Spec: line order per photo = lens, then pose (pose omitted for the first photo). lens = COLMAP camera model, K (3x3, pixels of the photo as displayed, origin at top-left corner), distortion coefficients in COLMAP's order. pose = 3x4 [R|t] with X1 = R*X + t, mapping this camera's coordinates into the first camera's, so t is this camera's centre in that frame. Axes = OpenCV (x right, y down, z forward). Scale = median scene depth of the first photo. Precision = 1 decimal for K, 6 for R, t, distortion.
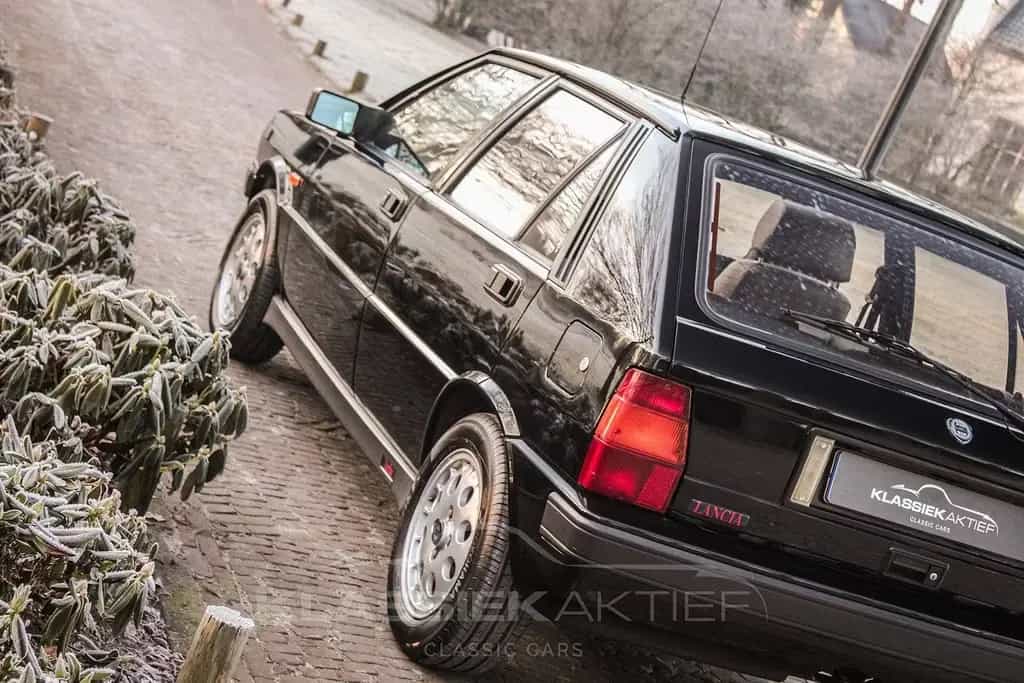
lens RADIAL K [[1221.1, 0, 512.0], [0, 1221.1, 341.5], [0, 0, 1]] dist [-0.082669, 0.017053]
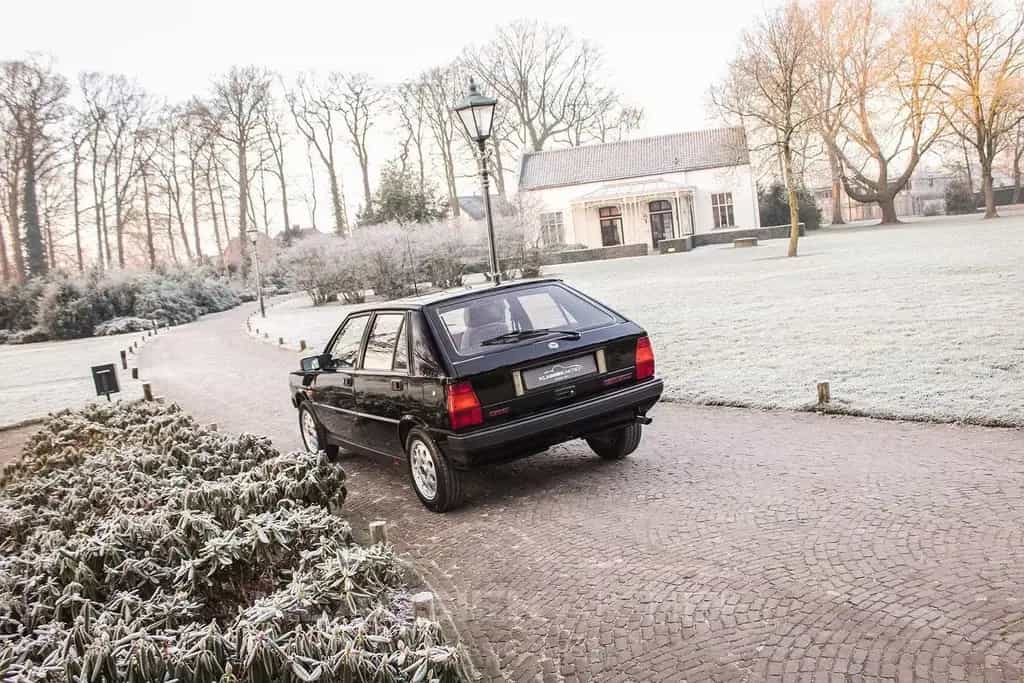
lens RADIAL K [[1221.1, 0, 512.0], [0, 1221.1, 341.5], [0, 0, 1]] dist [-0.082669, 0.017053]
pose [[0.847065, -0.525325, 0.080716, 0.045163], [0.528993, 0.848010, -0.032345, 0.103509], [-0.051456, 0.070097, 0.996212, -1.894945]]
